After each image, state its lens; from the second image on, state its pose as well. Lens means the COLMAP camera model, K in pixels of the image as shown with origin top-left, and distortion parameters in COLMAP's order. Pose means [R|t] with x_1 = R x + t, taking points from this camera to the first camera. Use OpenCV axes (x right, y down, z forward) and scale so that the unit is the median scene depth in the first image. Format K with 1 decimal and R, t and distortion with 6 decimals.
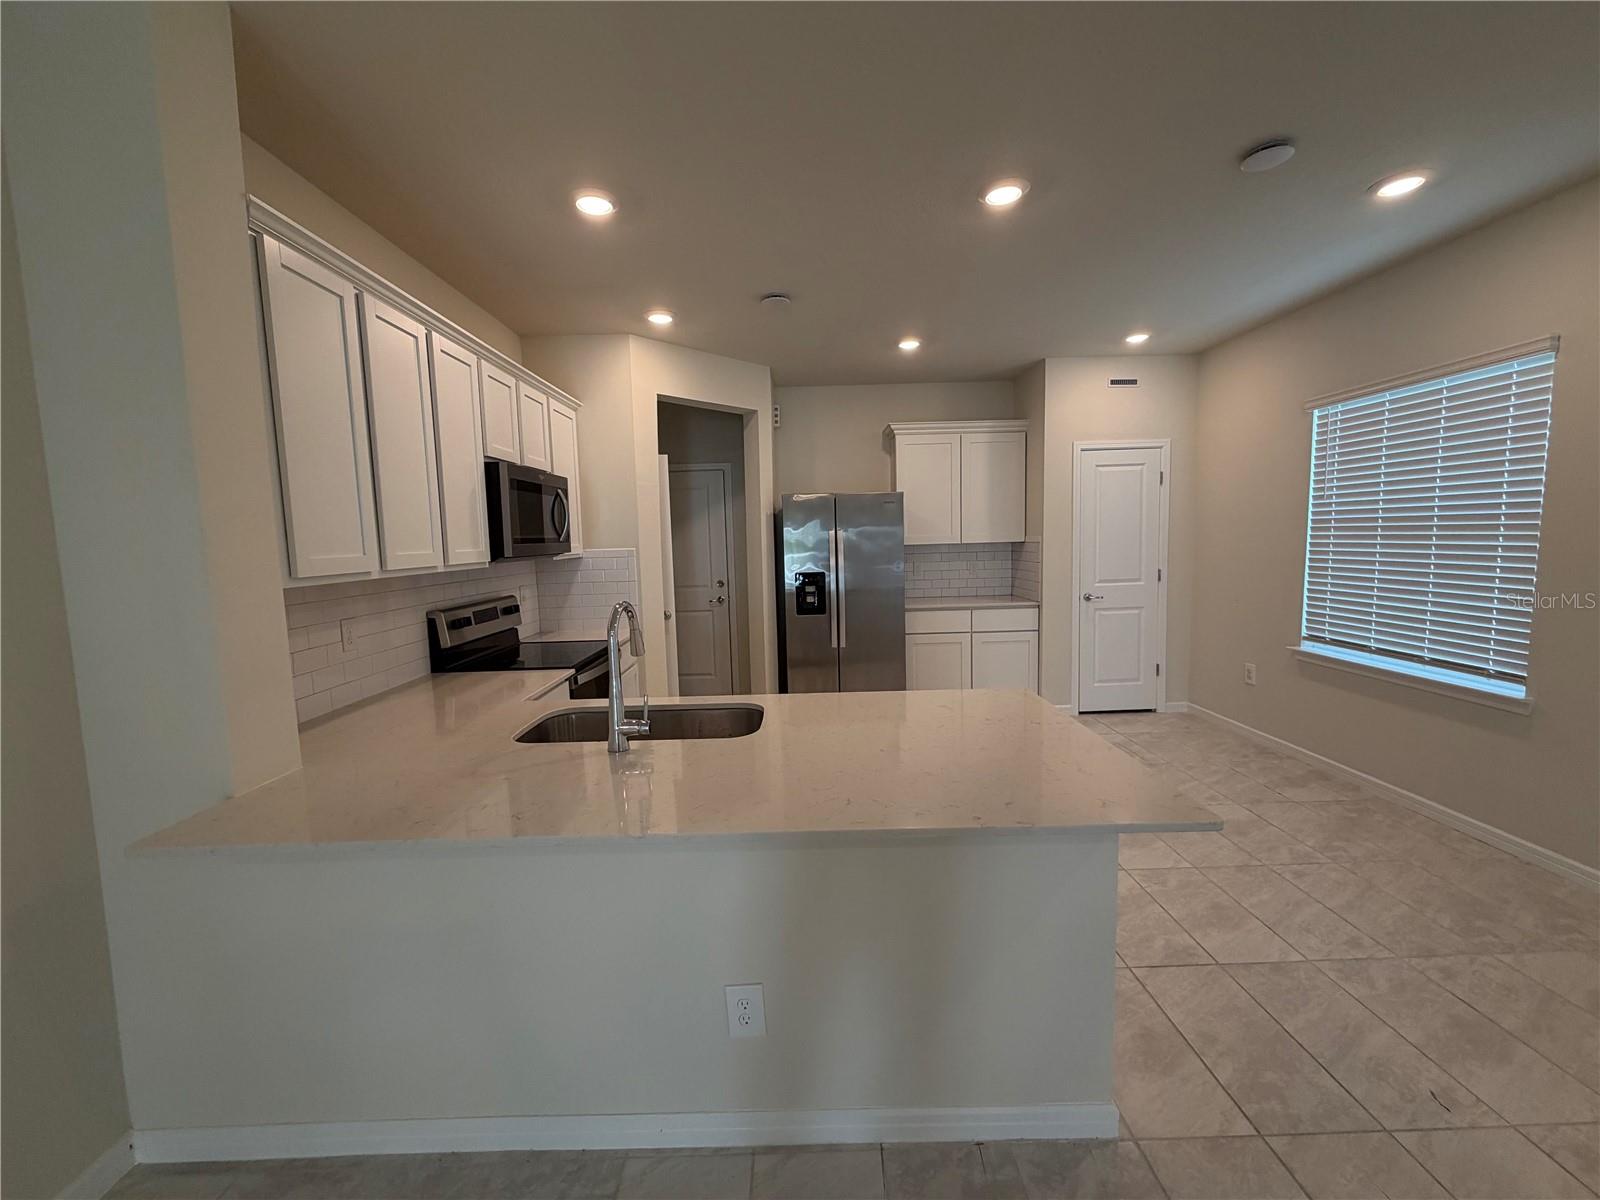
lens RADIAL K [[637.4, 0, 798.2], [0, 637.4, 598.0], [0, 0, 1]] dist [0.002272, -0.001011]
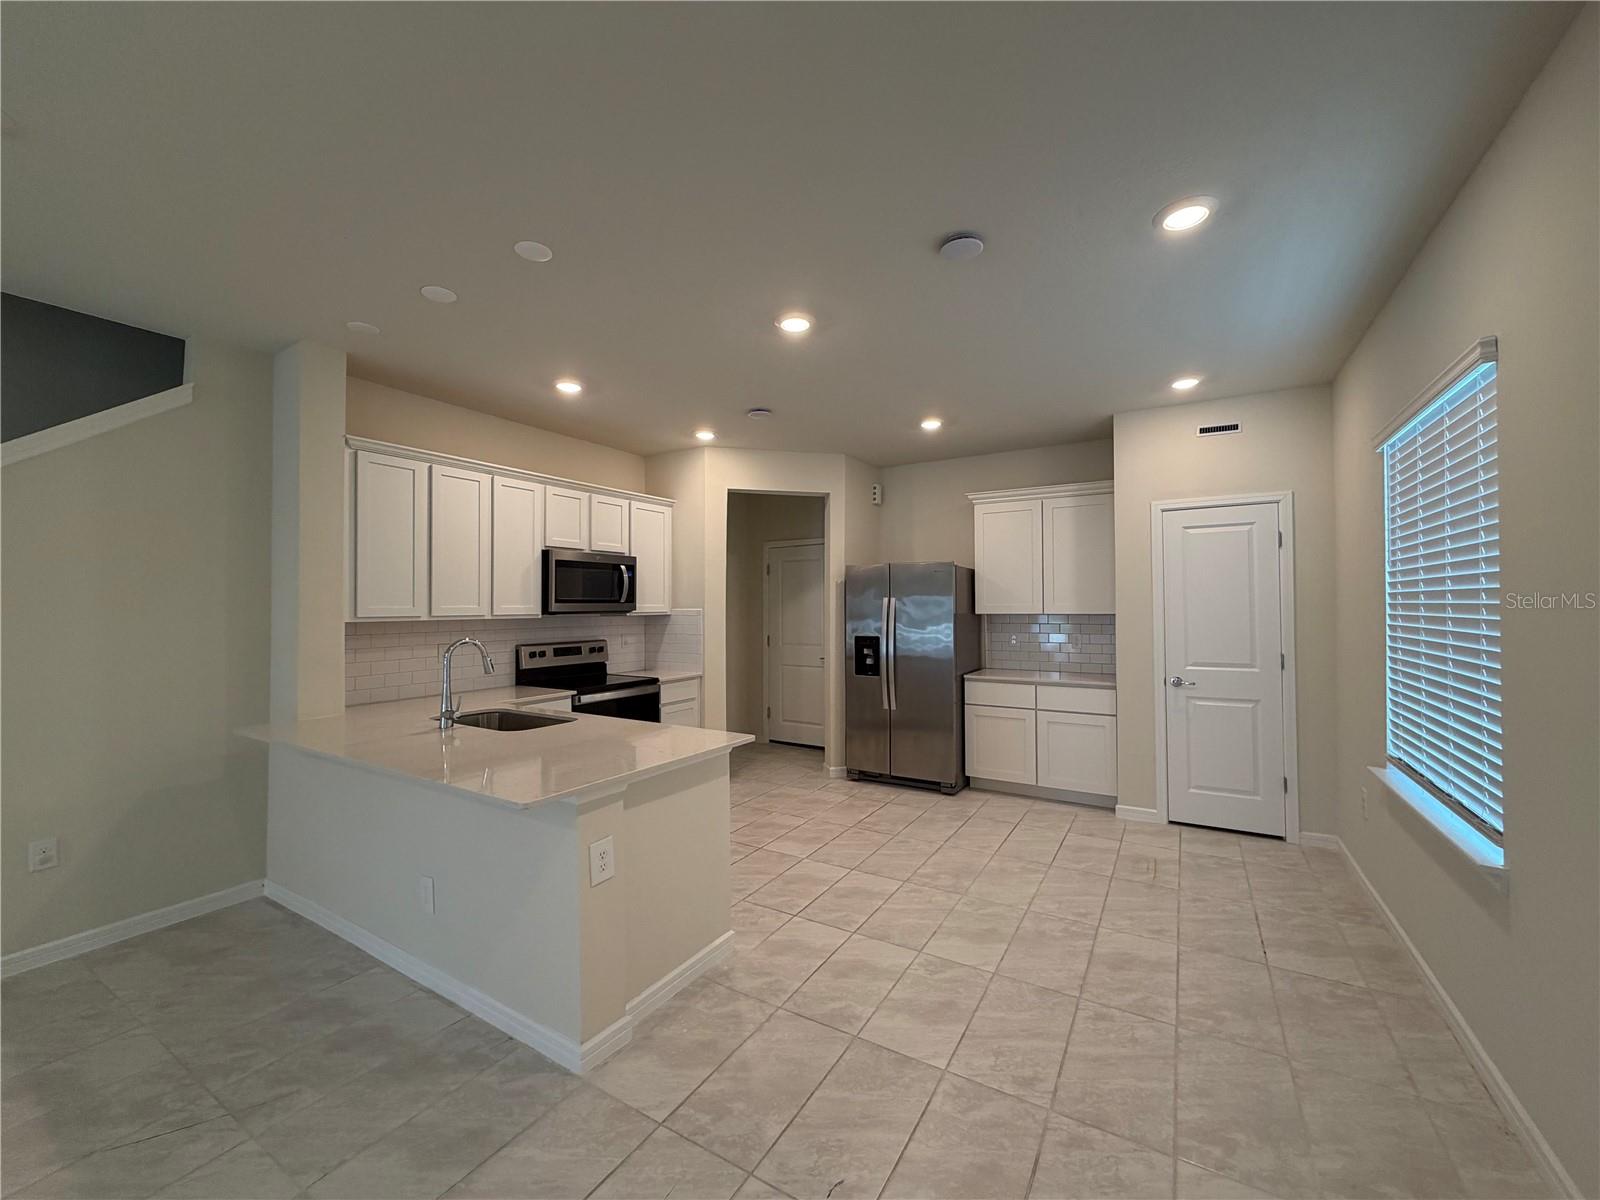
lens RADIAL K [[637.4, 0, 798.3], [0, 637.4, 596.2], [0, 0, 1]] dist [0.002272, -0.001011]
pose [[0.848307, 0.014707, -0.529301, 0.667659], [-0.069795, 0.993998, -0.084242, -0.011245], [0.524885, 0.108406, 0.844242, 0.023356]]
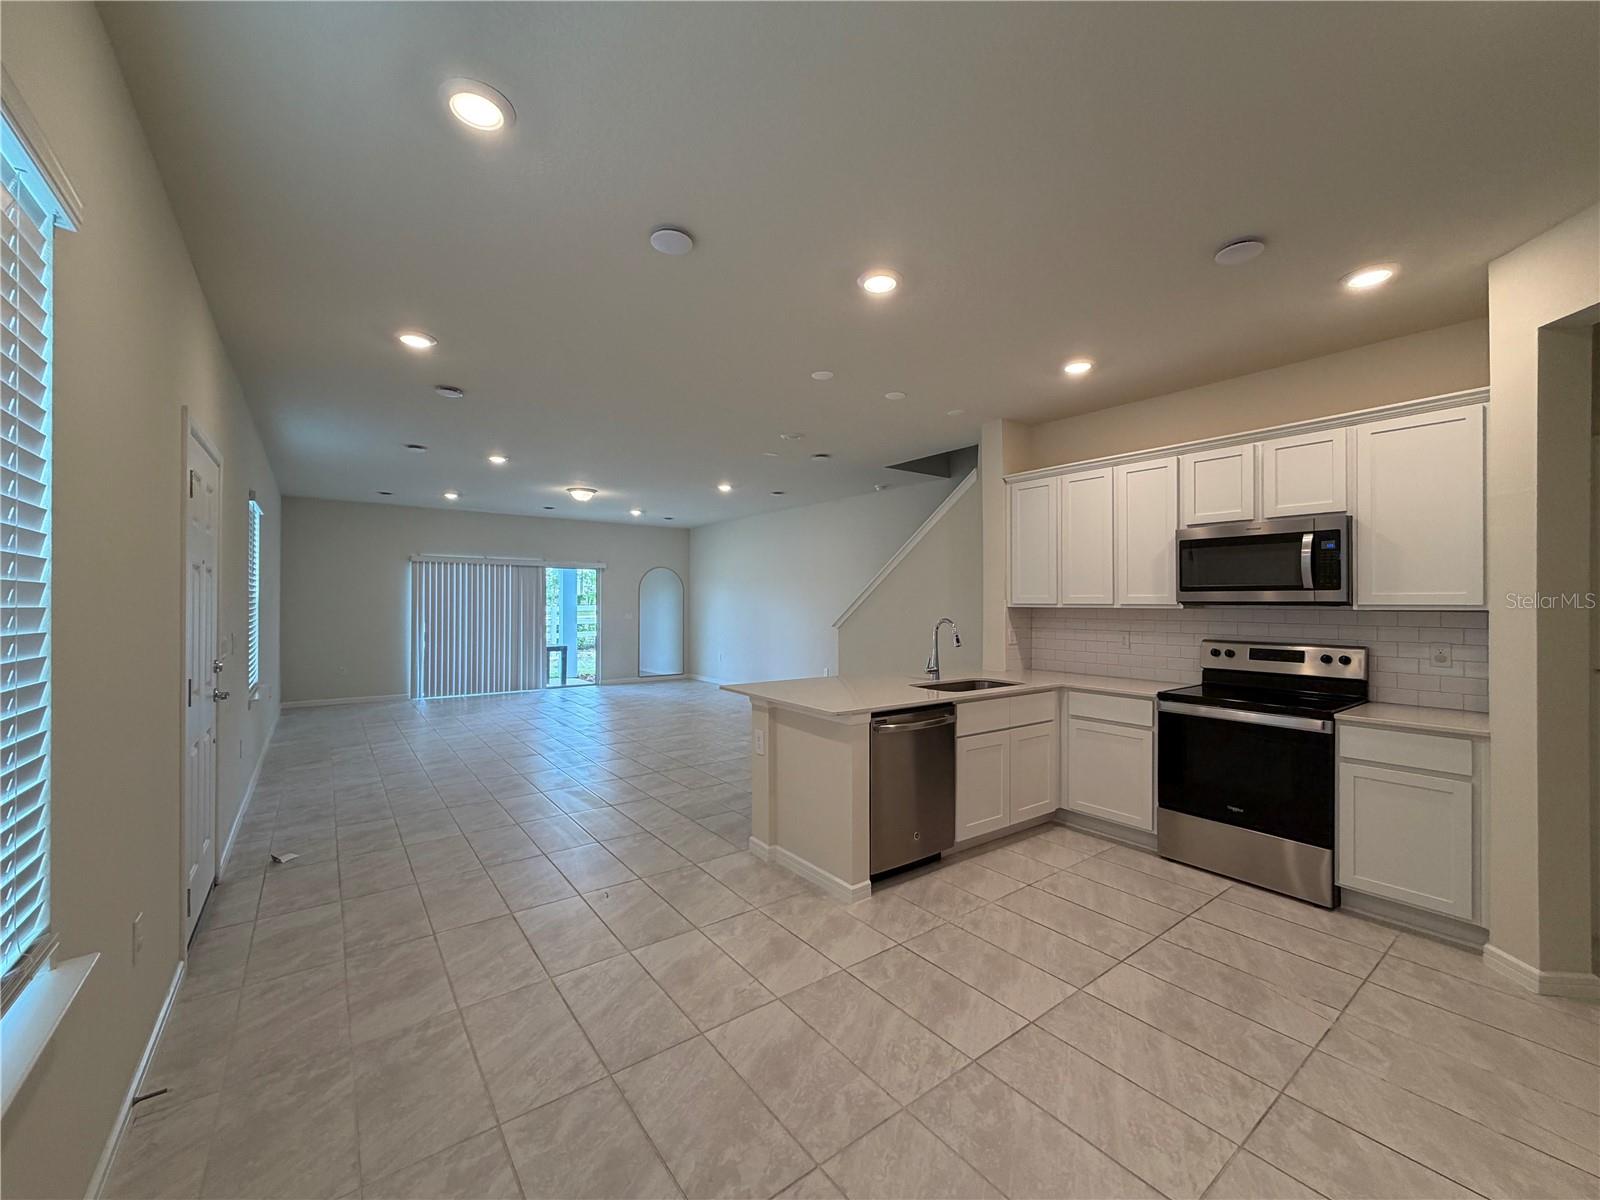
lens RADIAL K [[637.4, 0, 795.9], [0, 637.4, 597.6], [0, 0, 1]] dist [0.002272, -0.001011]
pose [[-0.808443, 0.023195, -0.588117, 0.751316], [-0.036907, 0.995259, 0.089987, -0.127722], [0.587416, 0.094455, -0.803754, 1.264900]]
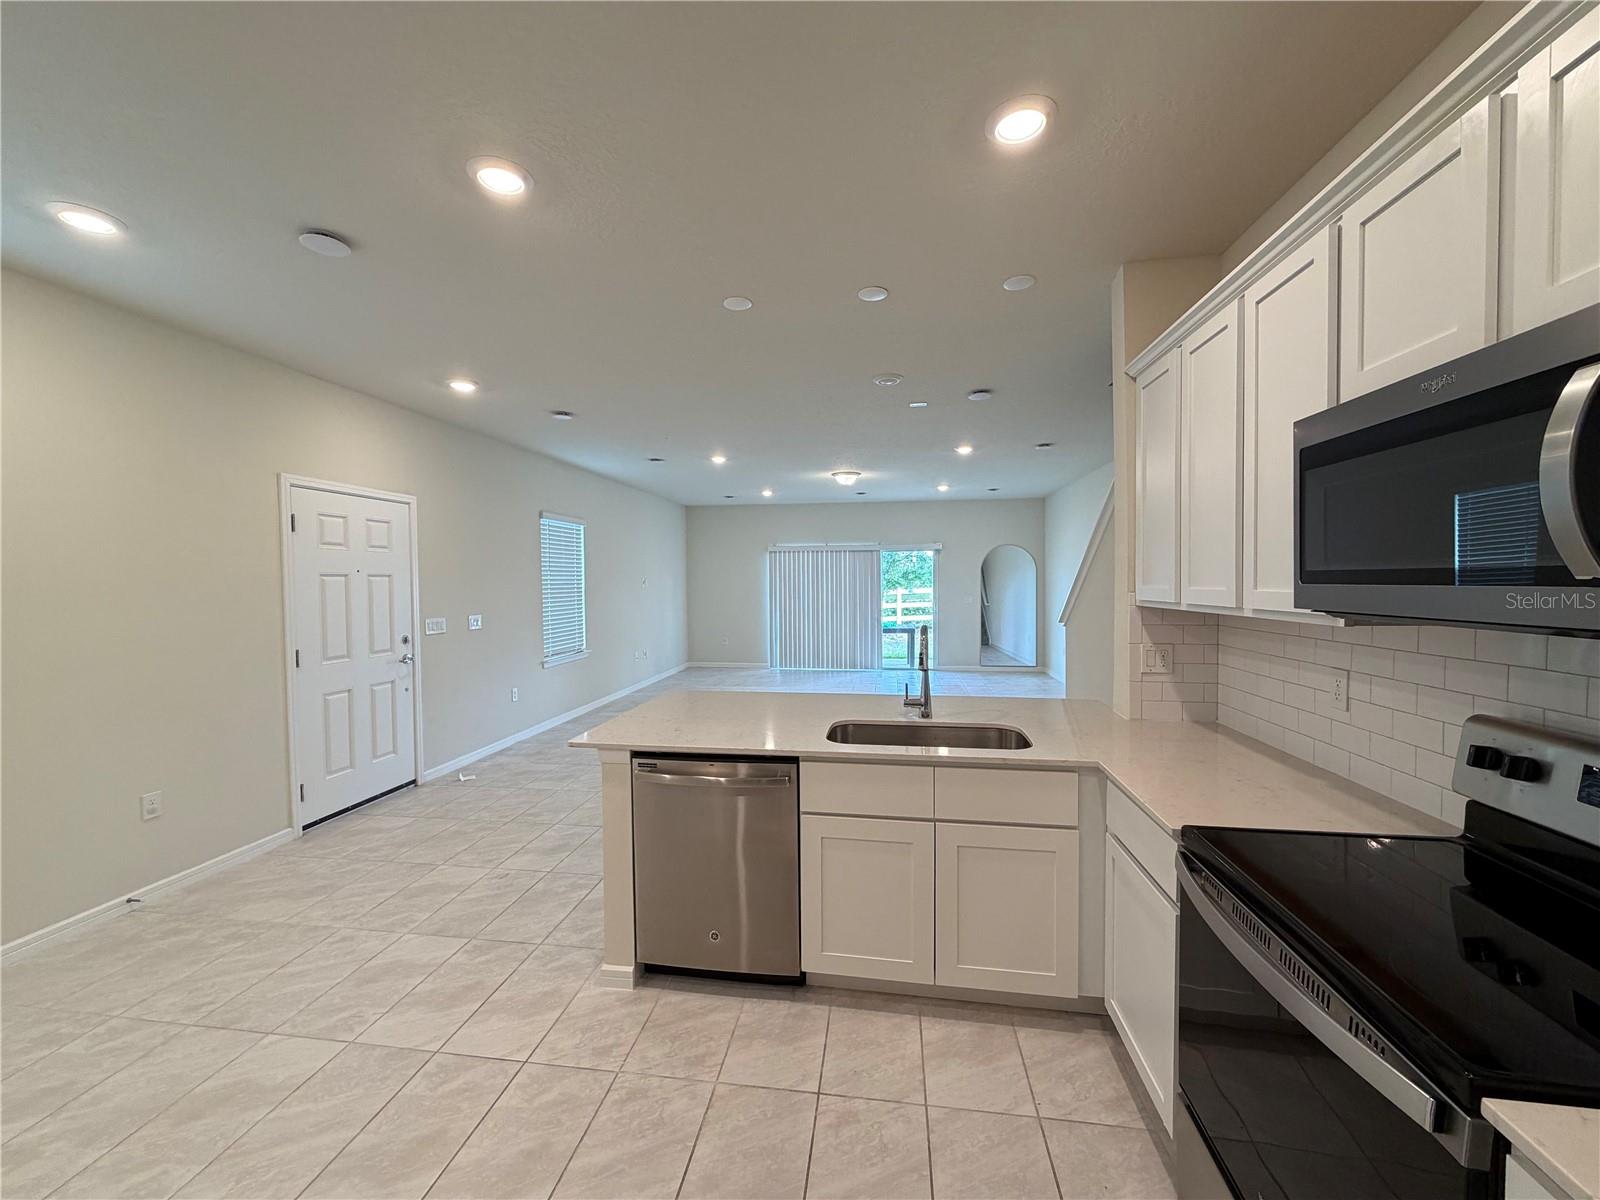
lens RADIAL K [[637.4, 0, 797.7], [0, 637.4, 596.6], [0, 0, 1]] dist [0.002272, -0.001011]
pose [[-0.986821, 0.033096, 0.158394, -0.112630], [0.052291, 0.991565, 0.118591, -0.122790], [-0.153133, 0.125310, -0.980228, 1.238384]]
